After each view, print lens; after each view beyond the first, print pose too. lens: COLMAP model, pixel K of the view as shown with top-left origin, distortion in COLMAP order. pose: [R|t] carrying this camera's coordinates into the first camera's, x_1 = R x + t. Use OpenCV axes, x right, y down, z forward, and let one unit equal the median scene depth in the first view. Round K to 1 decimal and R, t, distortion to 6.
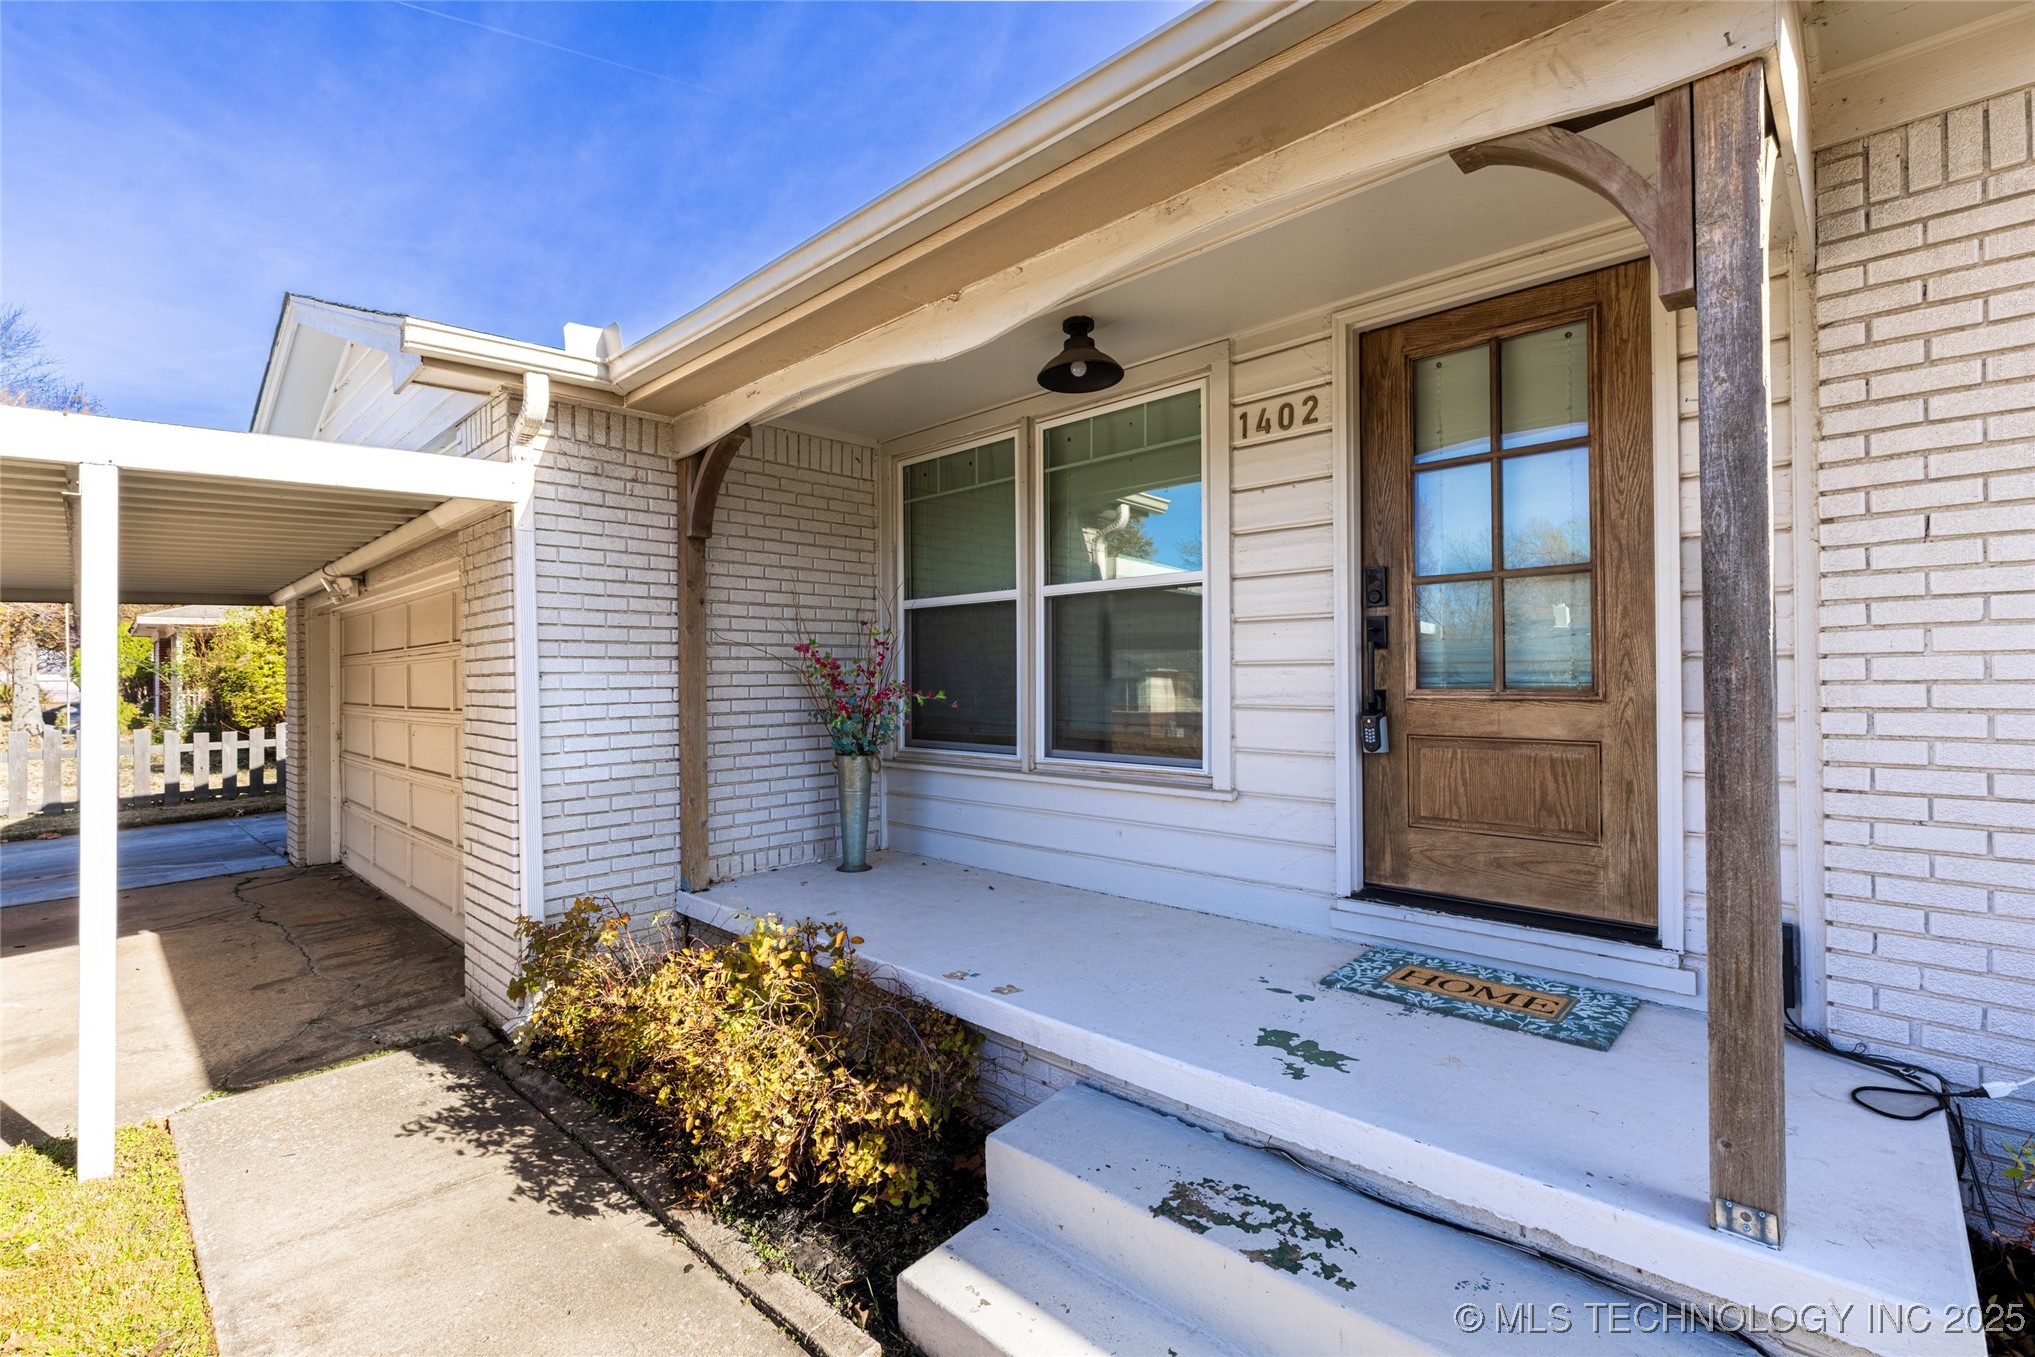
lens RADIAL K [[902.0, 0, 1017.7], [0, 902.0, 671.2], [0, 0, 1]] dist [0.001689, 0.001073]
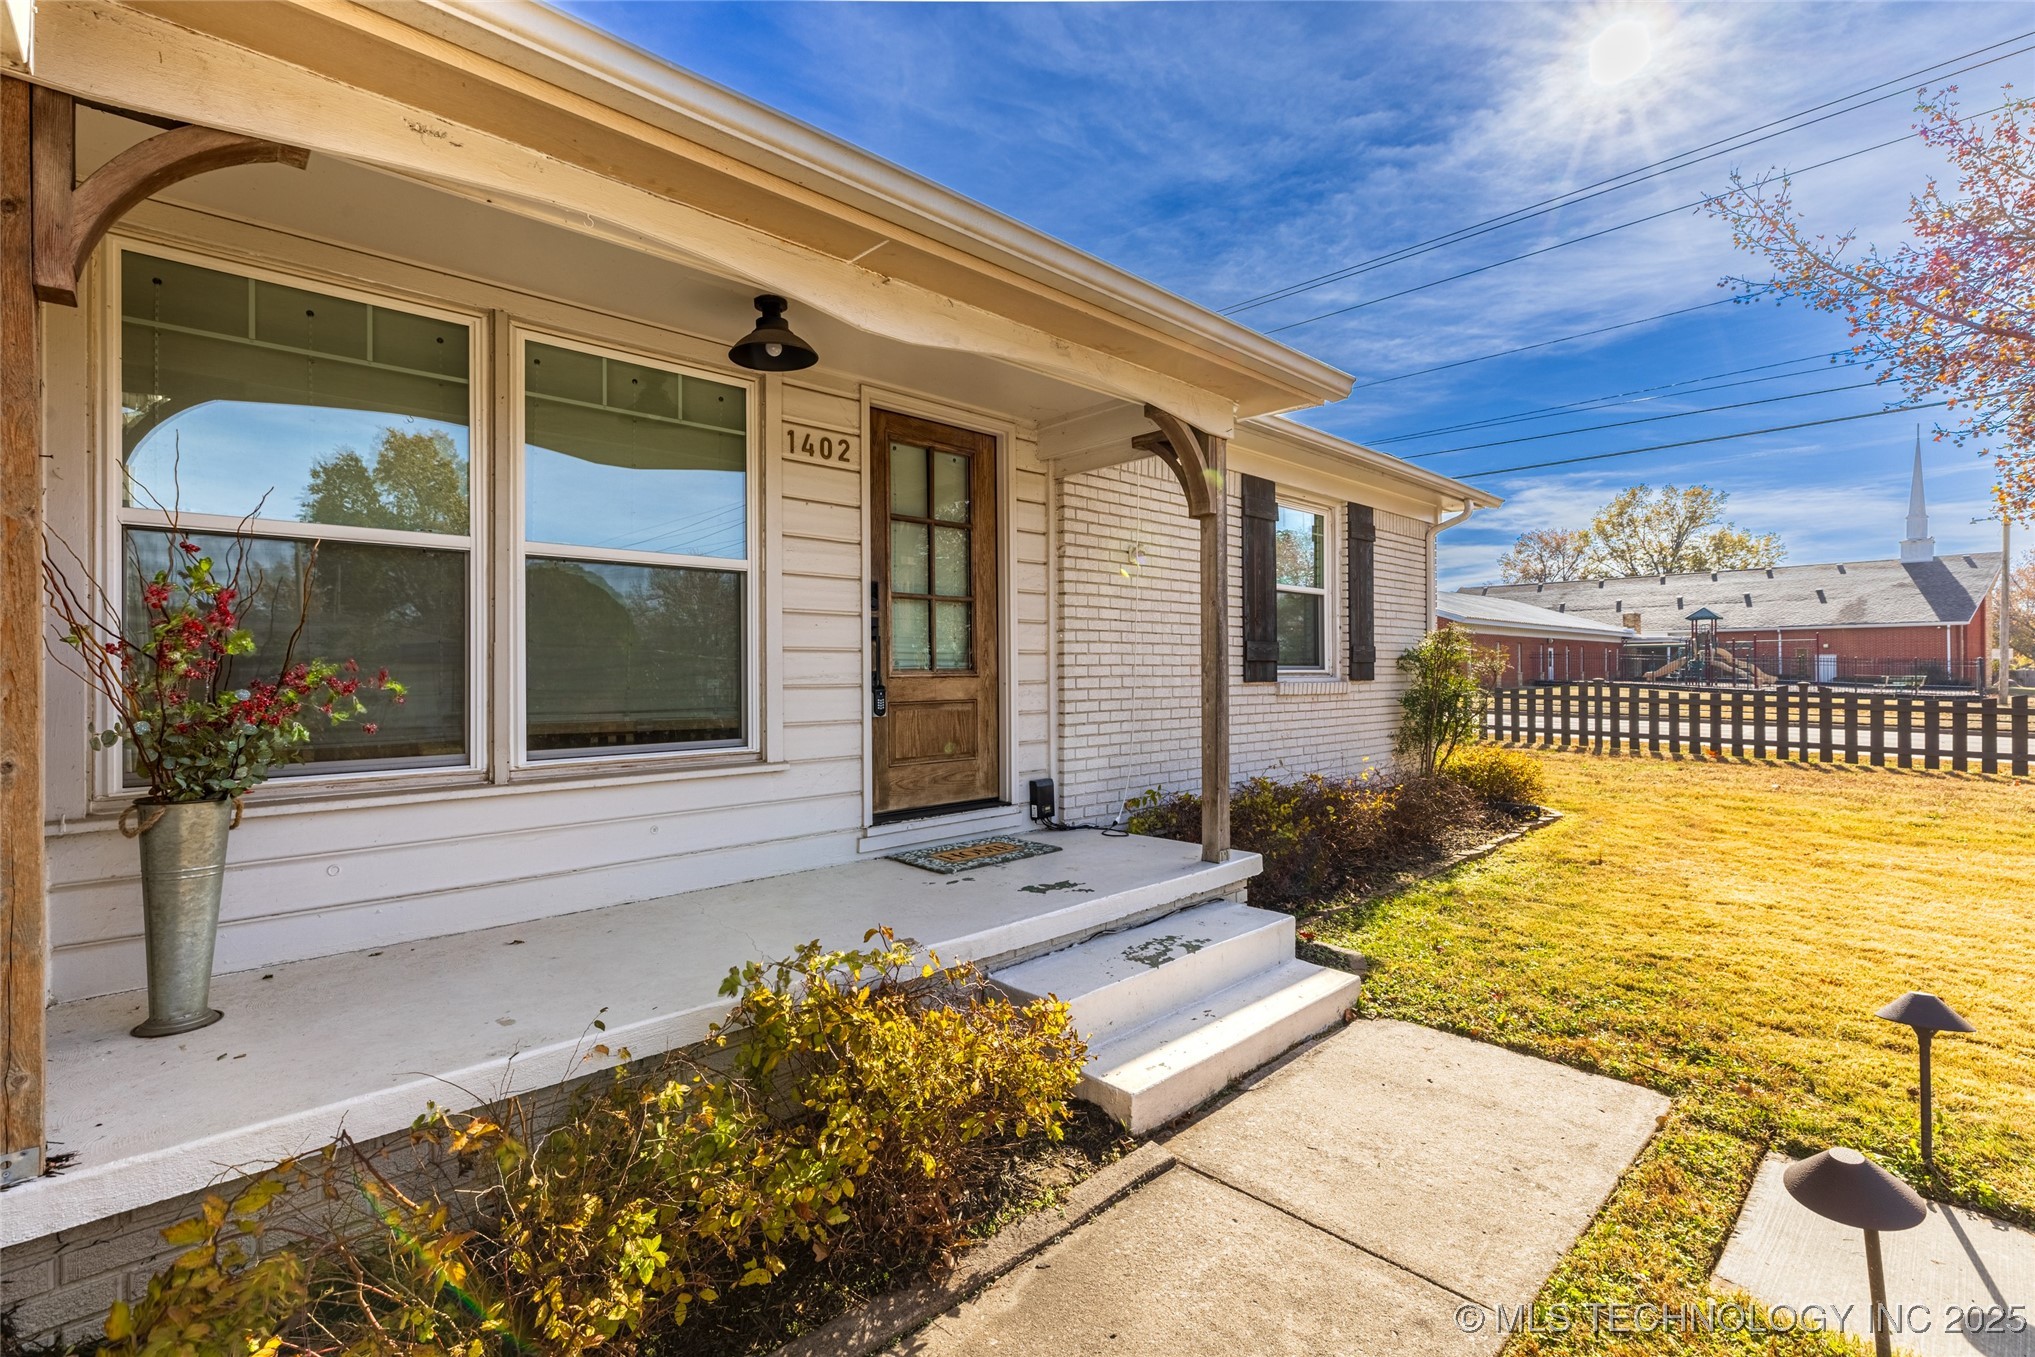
lens RADIAL K [[902.0, 0, 1017.7], [0, 902.0, 671.2], [0, 0, 1]] dist [0.001689, 0.001073]
pose [[0.058296, 0.007443, 0.998272, -0.925380], [-0.001273, 0.999972, -0.007381, 0.029679], [-0.998299, -0.000840, 0.058304, 0.681066]]
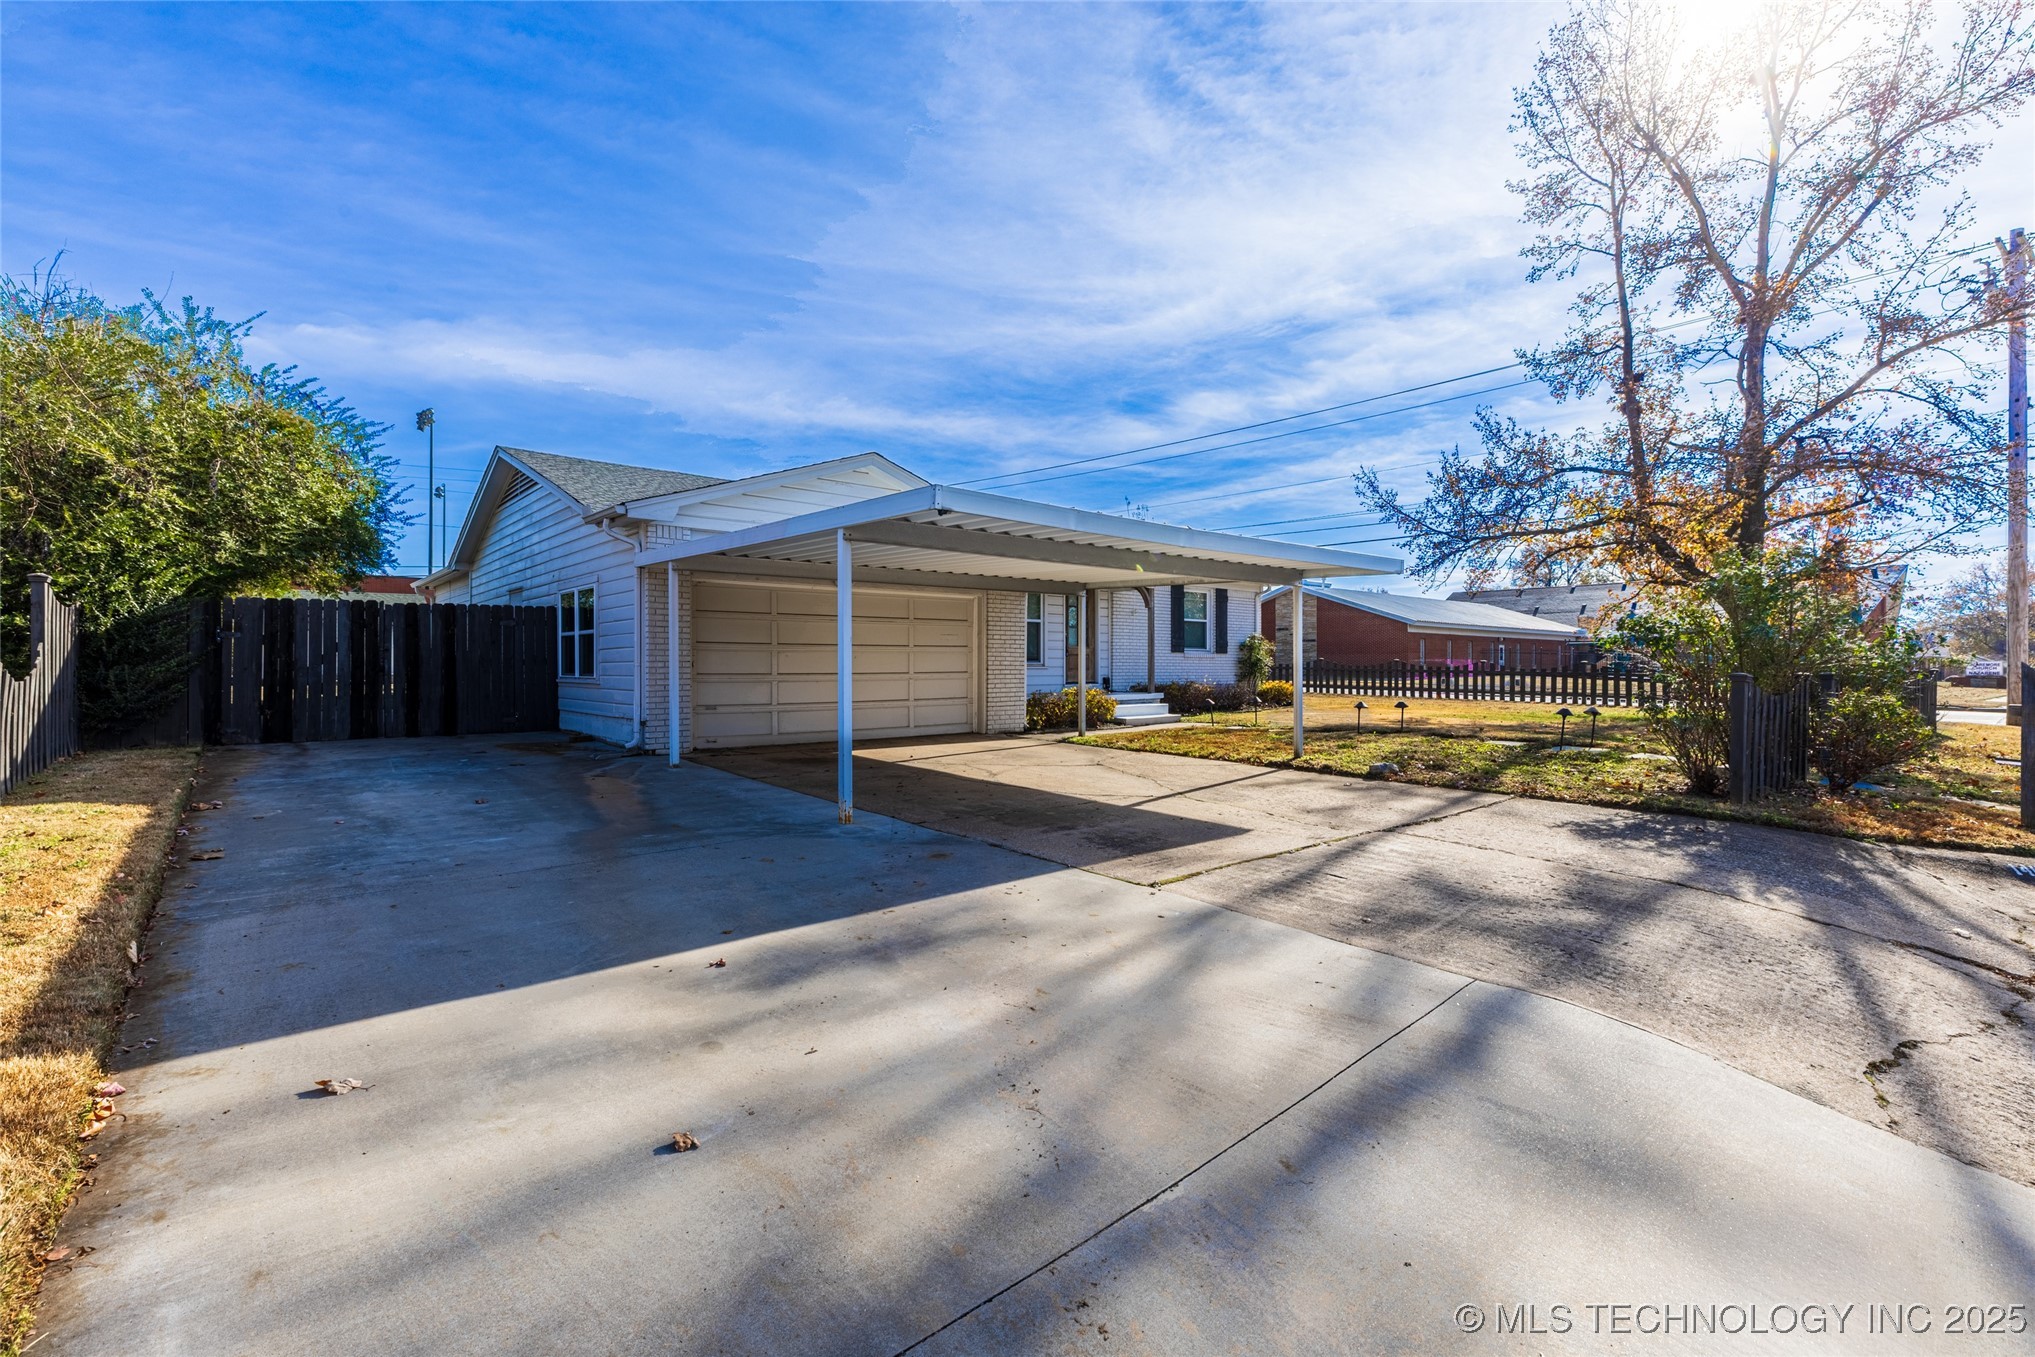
lens RADIAL K [[902.0, 0, 1017.7], [0, 902.0, 671.2], [0, 0, 1]] dist [0.001689, 0.001073]
pose [[0.091238, 0.002436, 0.995826, -4.859811], [-0.009207, 0.999956, -0.001603, 0.180425], [-0.995787, -0.009022, 0.091257, 0.766651]]
